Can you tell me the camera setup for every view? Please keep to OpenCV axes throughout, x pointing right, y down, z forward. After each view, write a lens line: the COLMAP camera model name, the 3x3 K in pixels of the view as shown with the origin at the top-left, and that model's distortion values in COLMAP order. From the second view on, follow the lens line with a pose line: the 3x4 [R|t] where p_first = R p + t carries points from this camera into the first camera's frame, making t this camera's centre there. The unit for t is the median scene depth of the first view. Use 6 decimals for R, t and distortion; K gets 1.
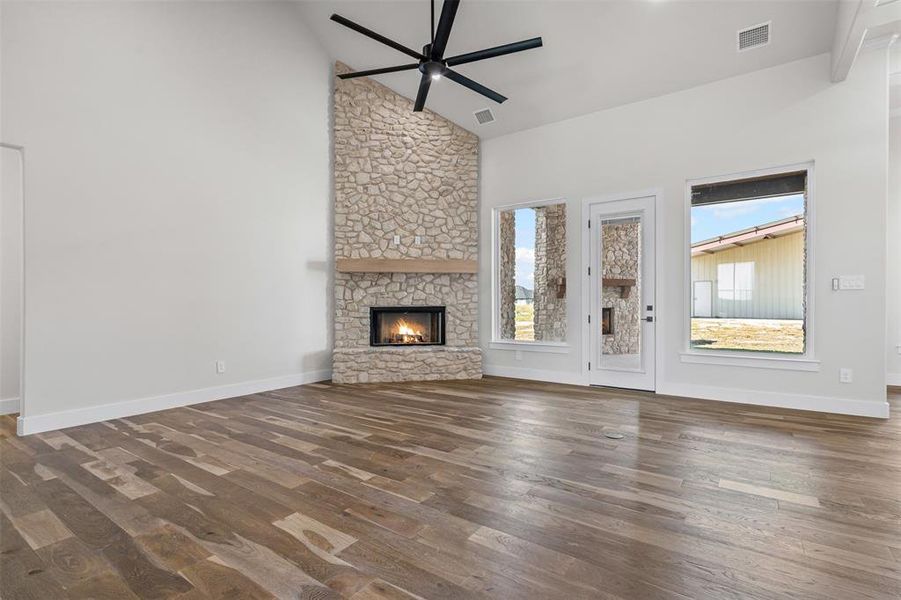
lens RADIAL K [[424.2, 0, 448.5], [0, 424.2, 301.4], [0, 0, 1]] dist [-0.001522, 0.000211]
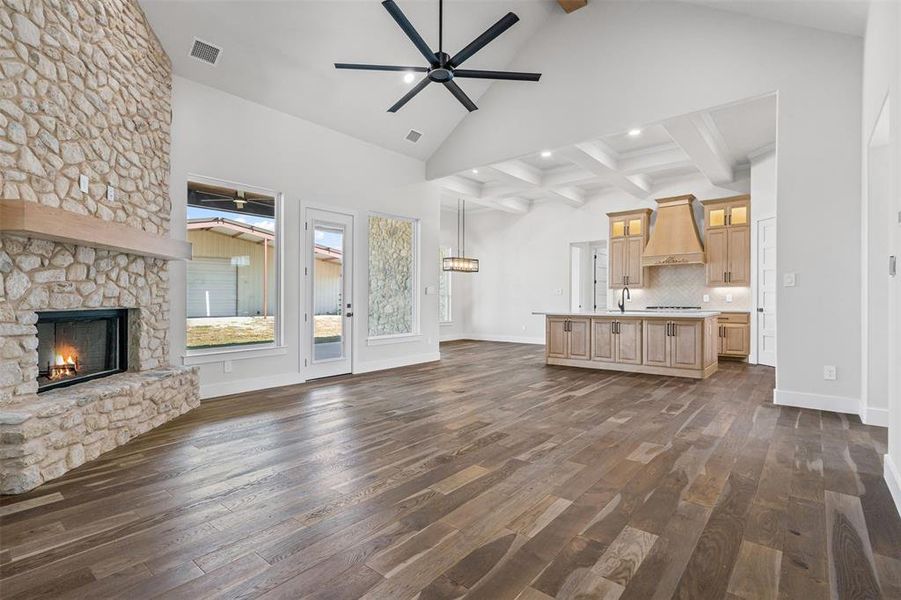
lens RADIAL K [[424.2, 0, 448.5], [0, 424.2, 301.4], [0, 0, 1]] dist [-0.001522, 0.000211]
pose [[0.101340, -0.001063, 0.994851, -0.609377], [0.004281, 0.999991, 0.000632, 0.003004], [-0.994843, 0.004195, 0.101344, 0.500297]]
